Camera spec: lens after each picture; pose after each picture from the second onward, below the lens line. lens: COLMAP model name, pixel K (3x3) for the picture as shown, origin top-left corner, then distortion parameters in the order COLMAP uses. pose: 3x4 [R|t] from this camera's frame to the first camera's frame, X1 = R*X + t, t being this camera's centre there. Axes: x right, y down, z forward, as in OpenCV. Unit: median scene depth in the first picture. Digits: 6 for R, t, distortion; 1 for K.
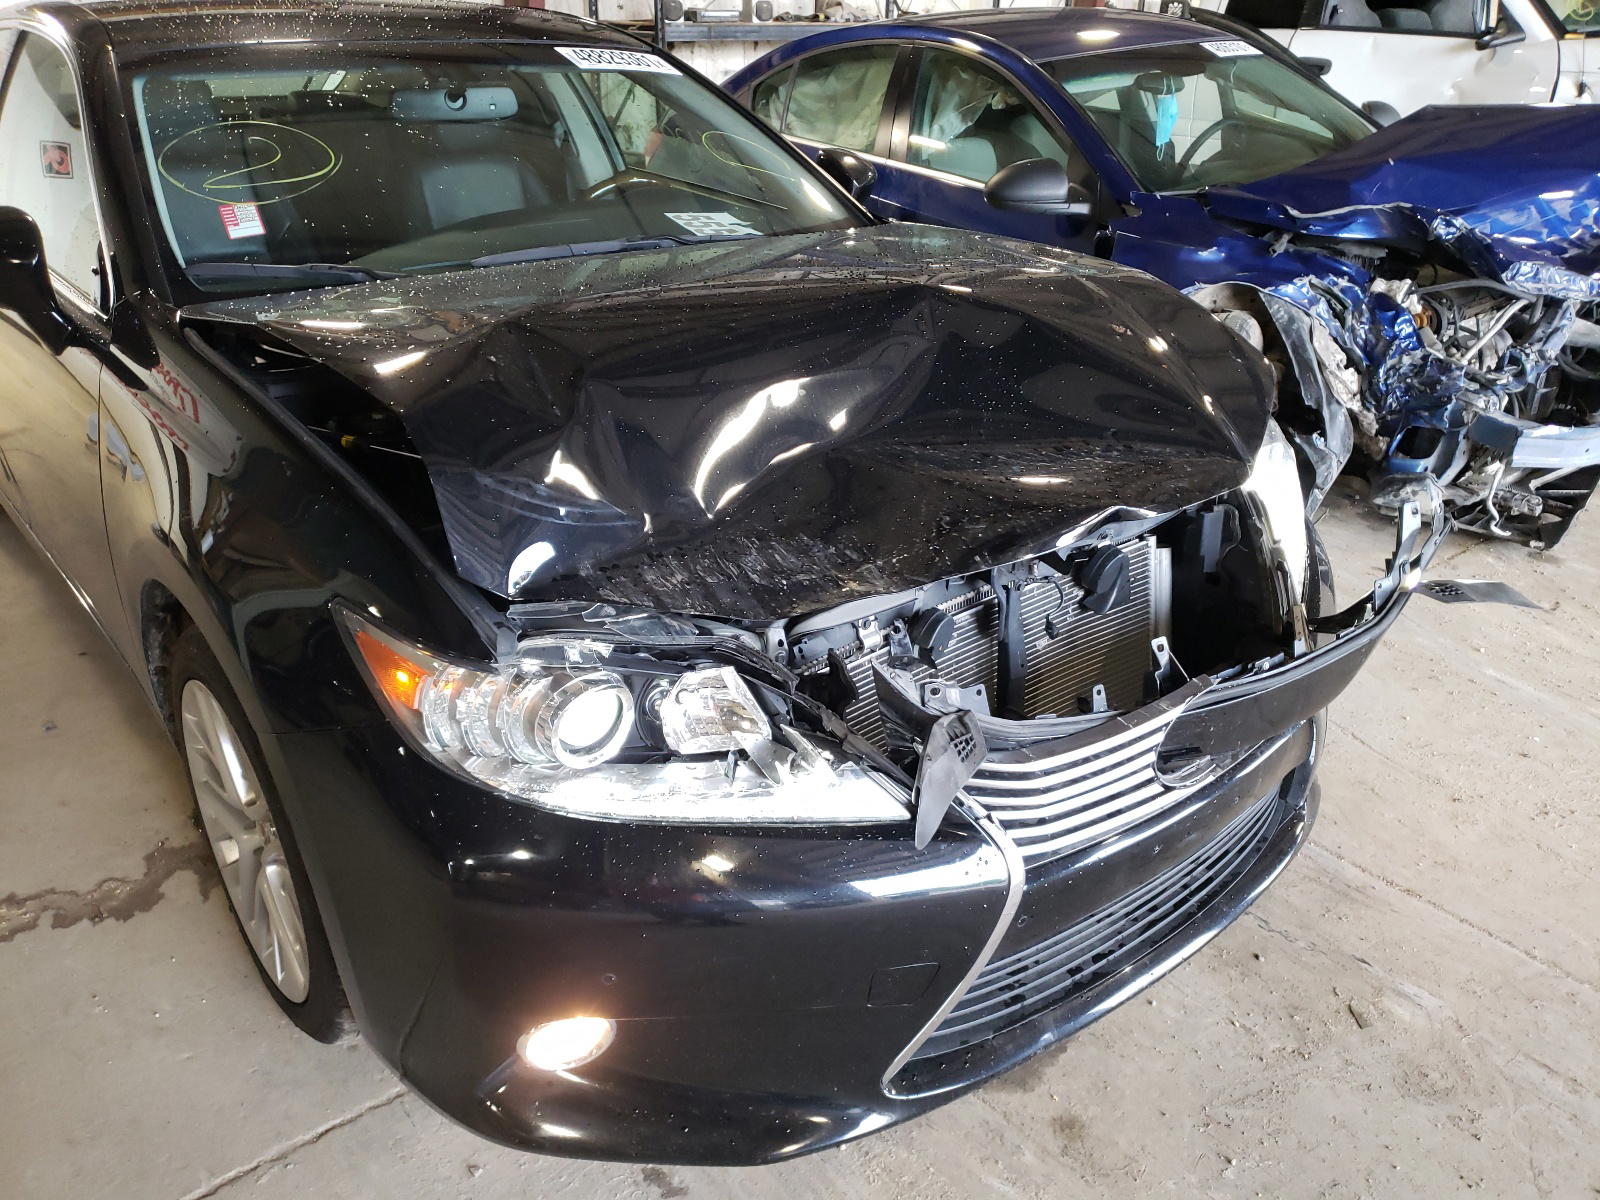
lens RADIAL K [[1270.6, 0, 805.0], [0, 1270.6, 601.0], [0, 0, 1]] dist [0.031769, 0.008571]
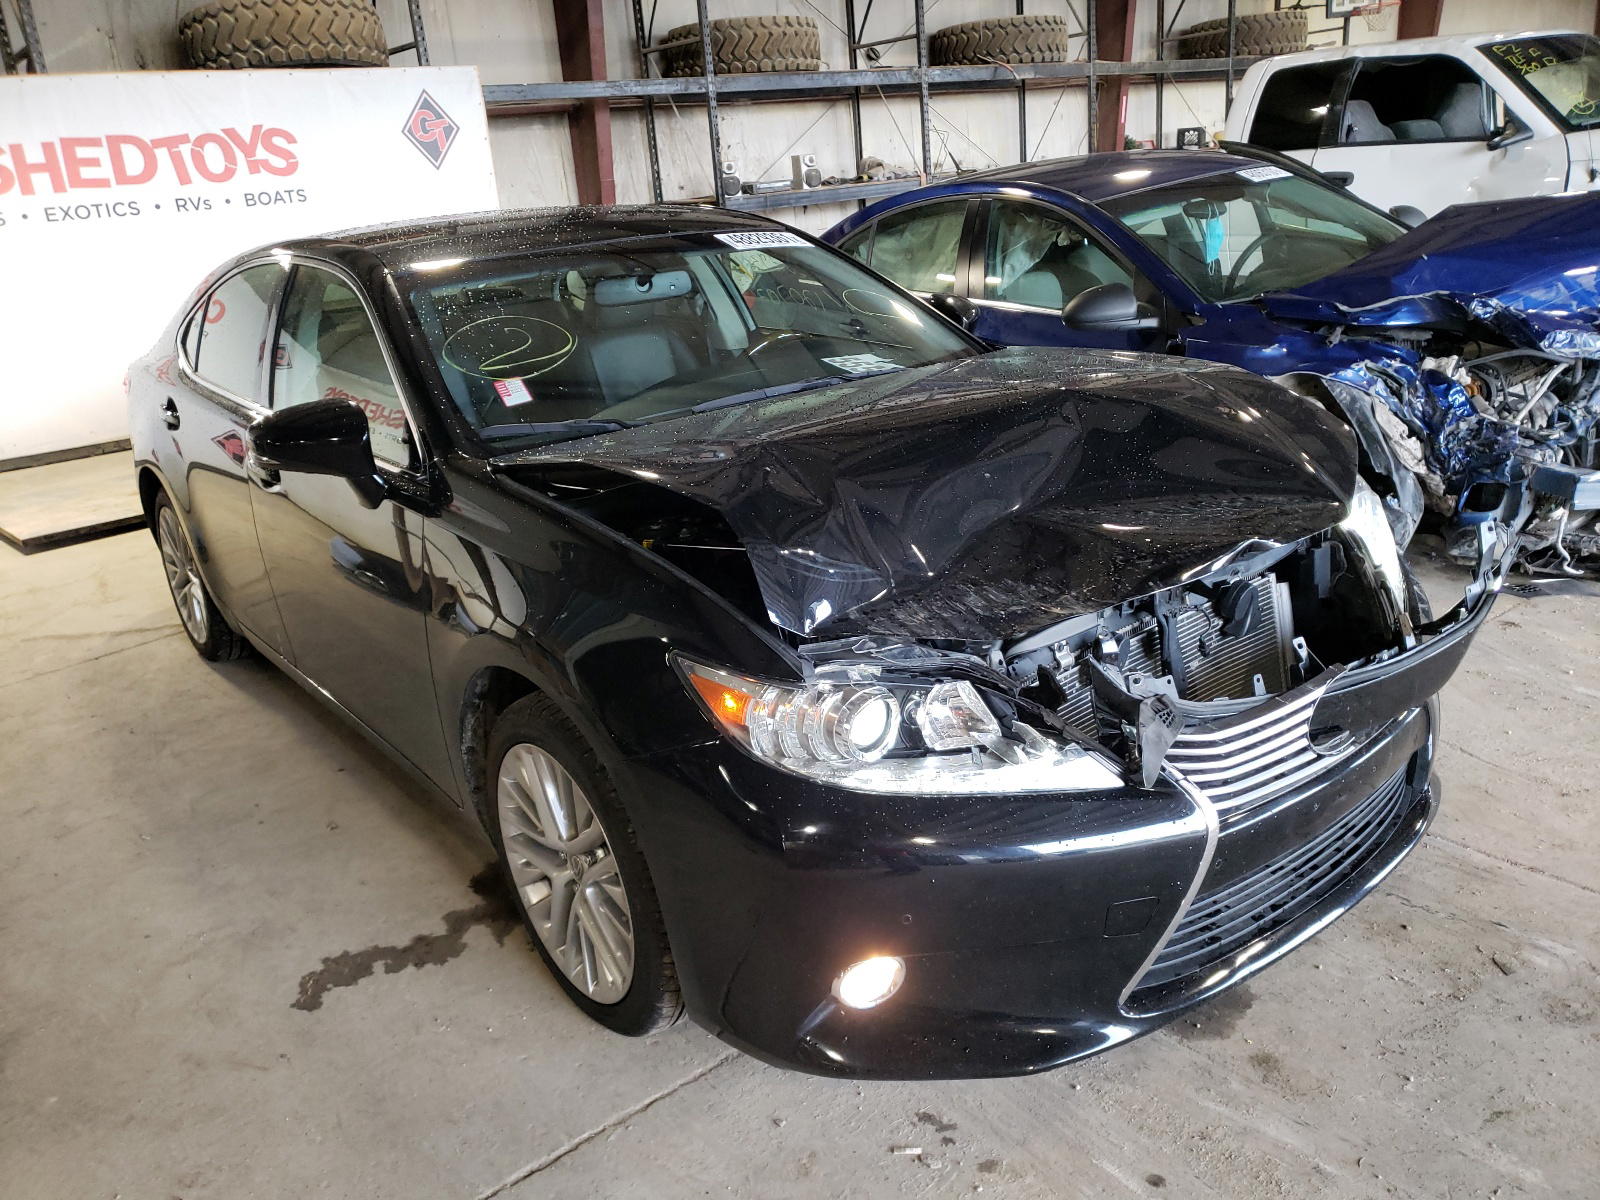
lens RADIAL K [[1270.6, 0, 797.8], [0, 1270.6, 594.2], [0, 0, 1]] dist [0.031769, 0.008571]
pose [[0.995300, -0.083126, -0.049669, -0.120233], [0.077038, 0.990494, -0.113963, 0.074385], [0.058670, 0.109601, 0.992243, -0.236603]]
